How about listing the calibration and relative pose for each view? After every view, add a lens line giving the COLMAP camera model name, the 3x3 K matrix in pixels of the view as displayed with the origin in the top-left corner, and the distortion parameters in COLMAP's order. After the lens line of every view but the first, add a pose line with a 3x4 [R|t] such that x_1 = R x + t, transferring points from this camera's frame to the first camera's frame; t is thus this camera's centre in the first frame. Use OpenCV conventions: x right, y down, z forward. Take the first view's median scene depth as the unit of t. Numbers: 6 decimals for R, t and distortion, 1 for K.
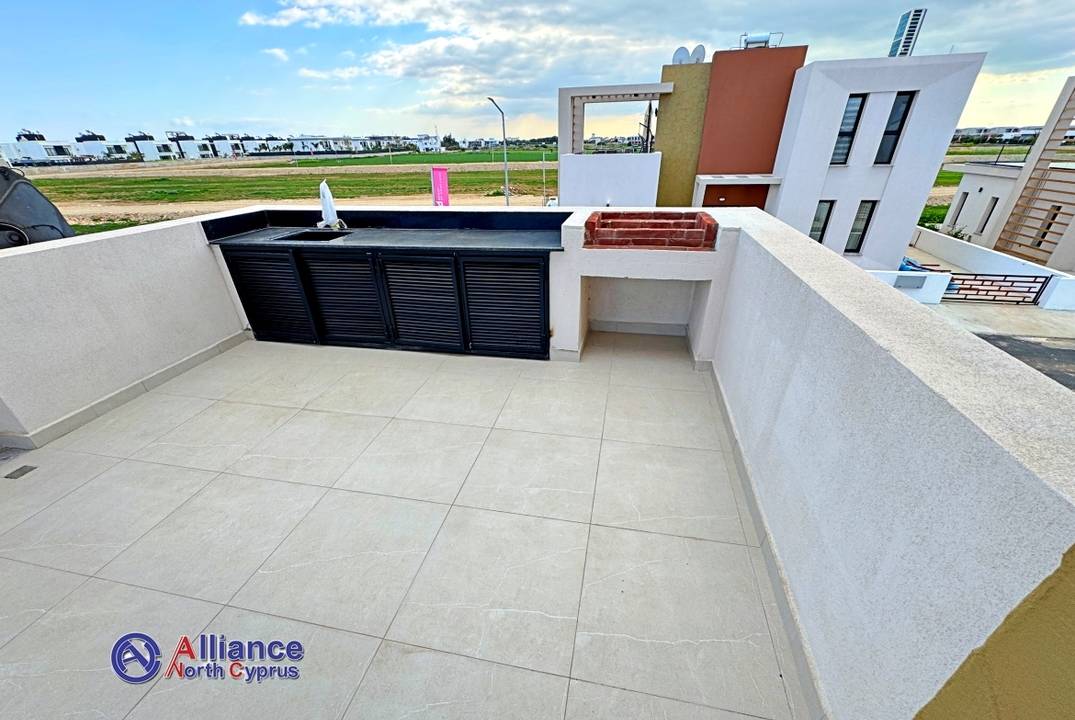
lens RADIAL K [[425.7, 0, 535.5], [0, 425.7, 400.6], [0, 0, 1]] dist [-0.002274, -0.000131]
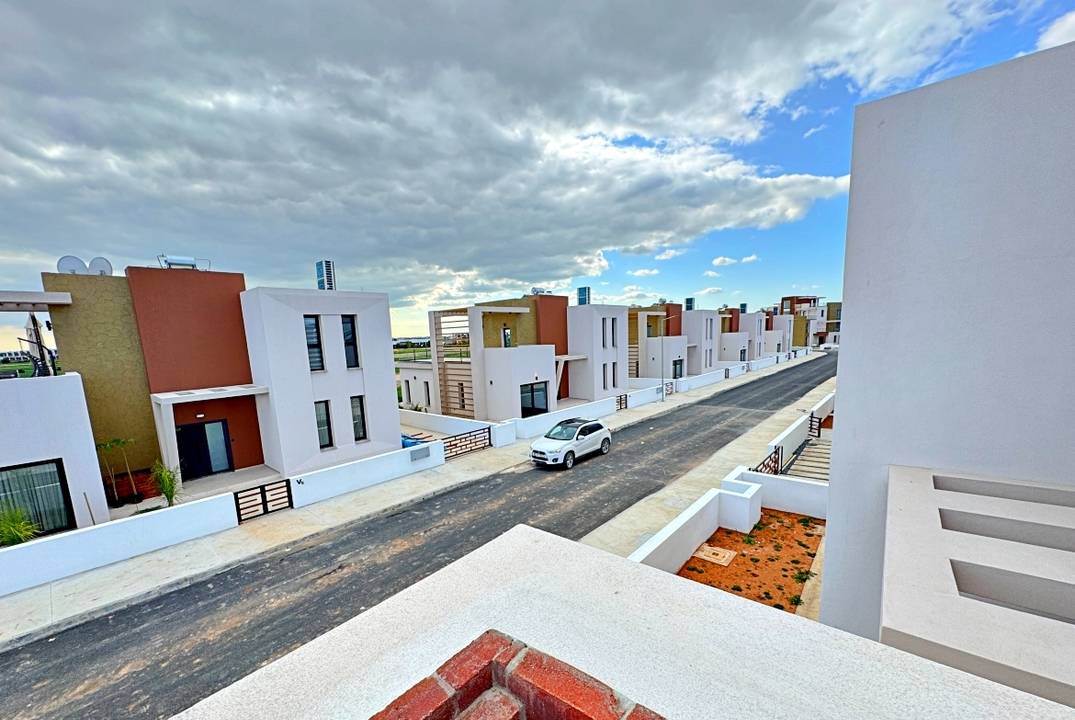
lens RADIAL K [[425.7, 0, 535.5], [0, 425.7, 400.6], [0, 0, 1]] dist [-0.002274, -0.000131]
pose [[0.471512, -0.132477, 0.871852, 0.033419], [0.483066, 0.865928, -0.129673, -0.087566], [-0.737783, 0.482305, 0.472290, 0.130151]]
